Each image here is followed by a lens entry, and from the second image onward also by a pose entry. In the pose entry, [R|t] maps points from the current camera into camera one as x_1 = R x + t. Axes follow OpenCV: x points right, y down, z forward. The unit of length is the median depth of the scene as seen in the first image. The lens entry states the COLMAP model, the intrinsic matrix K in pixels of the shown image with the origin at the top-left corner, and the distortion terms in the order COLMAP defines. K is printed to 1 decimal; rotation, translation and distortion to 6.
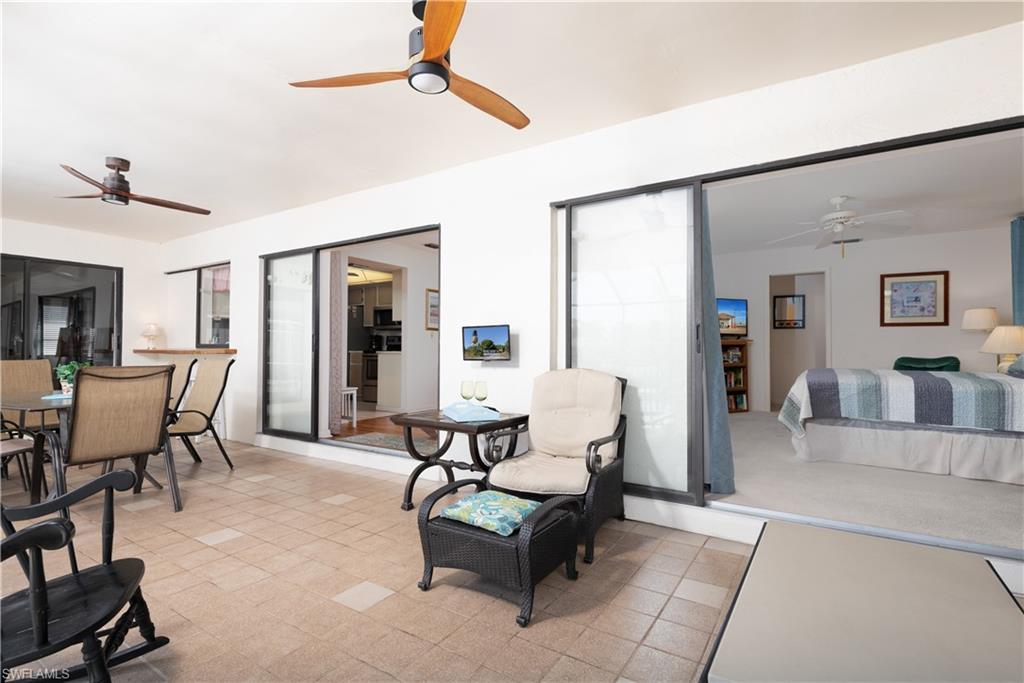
lens RADIAL K [[491.1, 0, 509.8], [0, 491.1, 340.0], [0, 0, 1]] dist [0.003637, -0.003819]
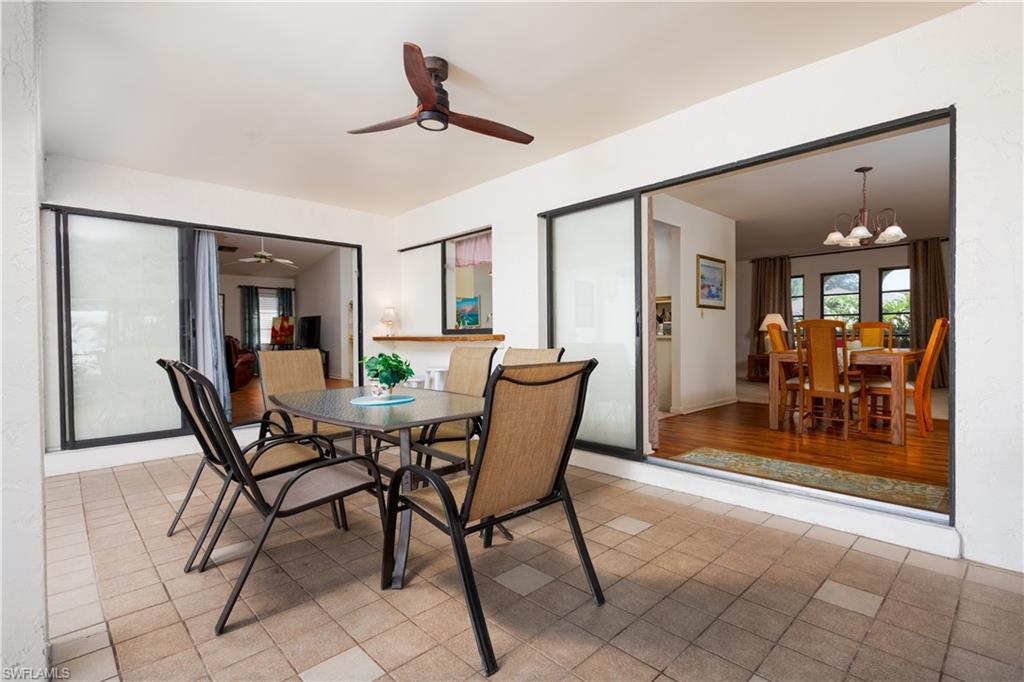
lens RADIAL K [[491.1, 0, 518.2], [0, 491.1, 344.7], [0, 0, 1]] dist [0.003637, -0.003819]
pose [[0.970476, -0.007313, -0.241089, -0.330751], [0.016911, 0.999143, 0.037768, 0.004966], [0.240606, -0.040730, 0.969768, 0.218198]]
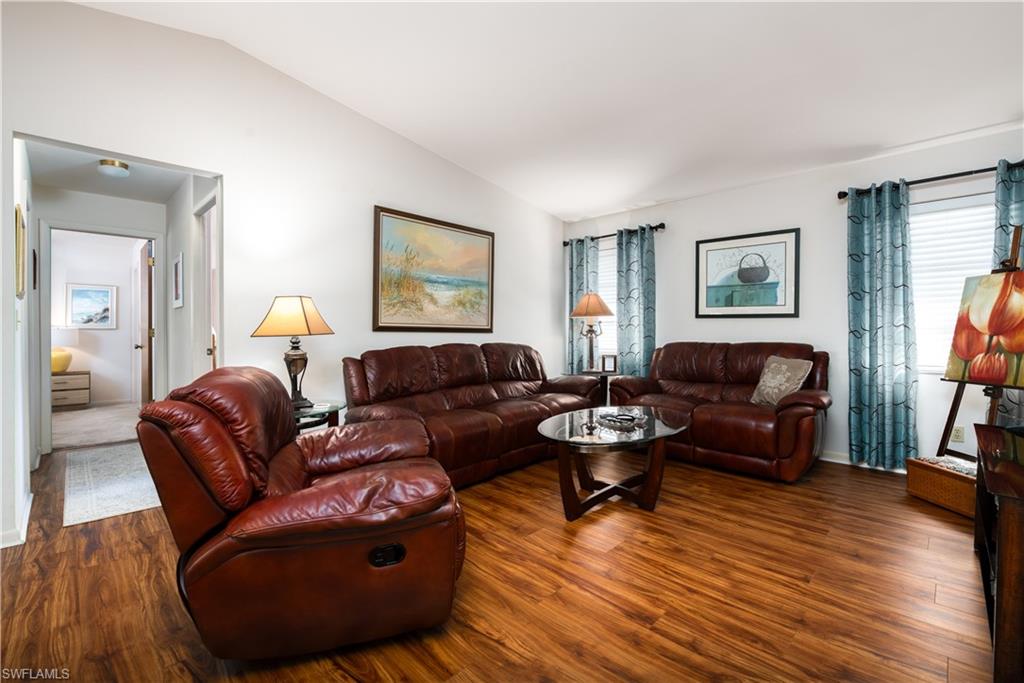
lens RADIAL K [[452.2, 0, 513.9], [0, 452.2, 333.2], [0, 0, 1]] dist [-0.004092, -0.000610]
pose [[-0.199354, 0.002473, -0.979925, -1.385966], [0.024560, 0.999695, -0.002474, -0.000506], [0.979620, -0.024560, -0.199354, 1.814842]]
